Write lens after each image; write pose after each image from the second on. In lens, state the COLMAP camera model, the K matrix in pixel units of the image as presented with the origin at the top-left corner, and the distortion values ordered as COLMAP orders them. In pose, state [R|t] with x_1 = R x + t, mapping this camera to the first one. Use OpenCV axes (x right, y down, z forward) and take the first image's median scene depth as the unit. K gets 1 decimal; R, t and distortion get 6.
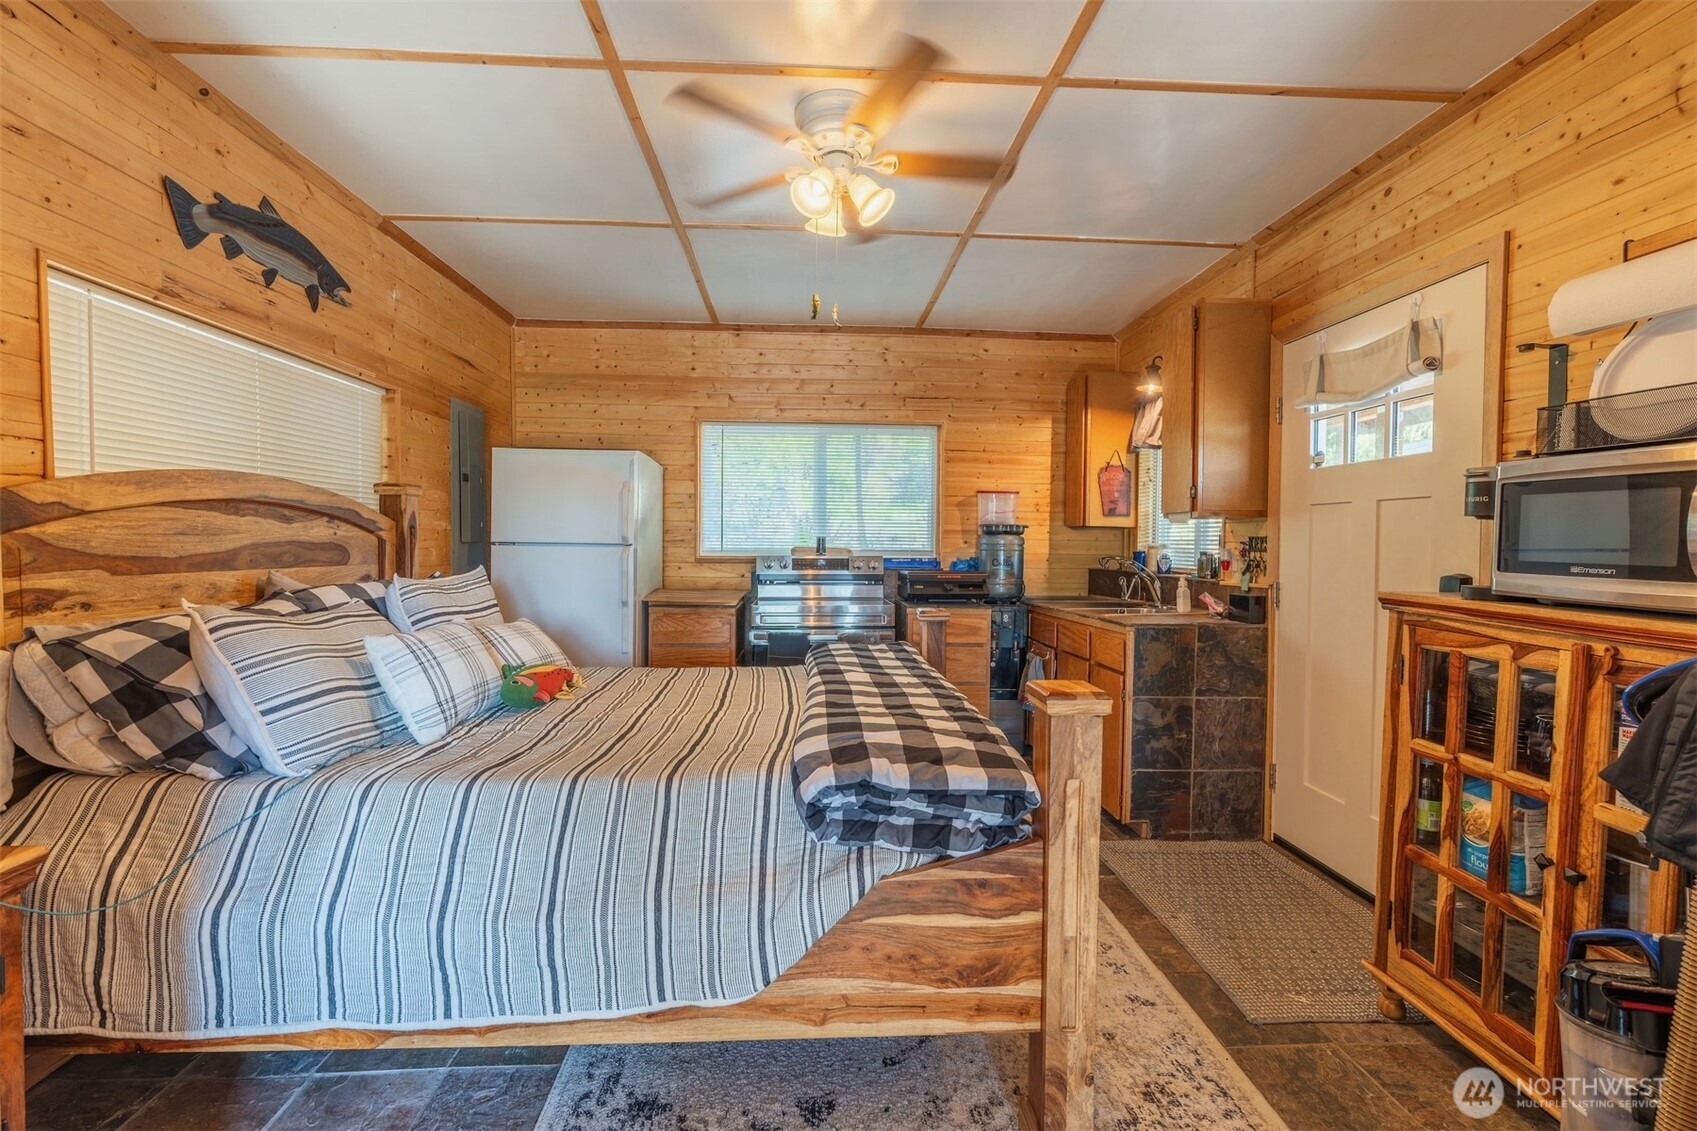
lens RADIAL K [[741.1, 0, 844.3], [0, 741.1, 565.5], [0, 0, 1]] dist [-0.008760, 0.002489]
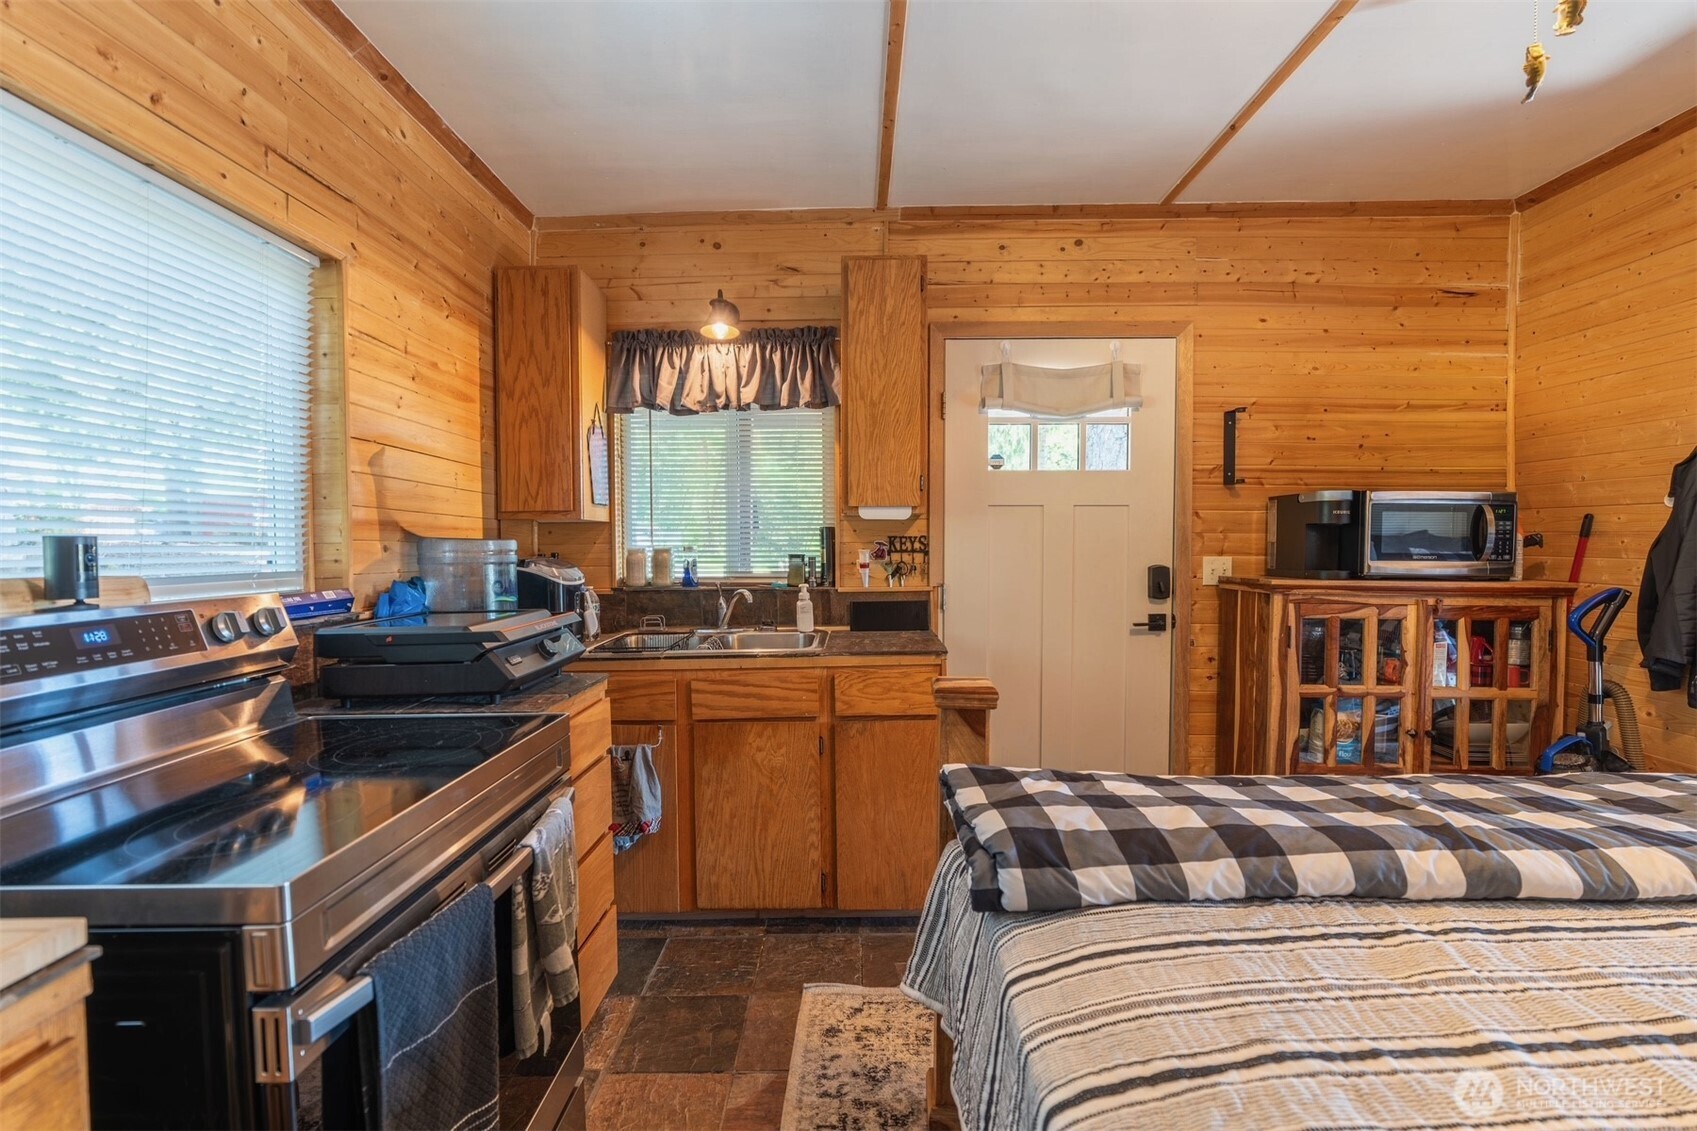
lens RADIAL K [[741.1, 0, 846.0], [0, 741.1, 560.5], [0, 0, 1]] dist [-0.008760, 0.002489]
pose [[0.069718, -0.034741, 0.996962, -0.509021], [0.037441, 0.998780, 0.032187, -0.056806], [-0.996864, 0.035084, 0.070934, 1.386031]]
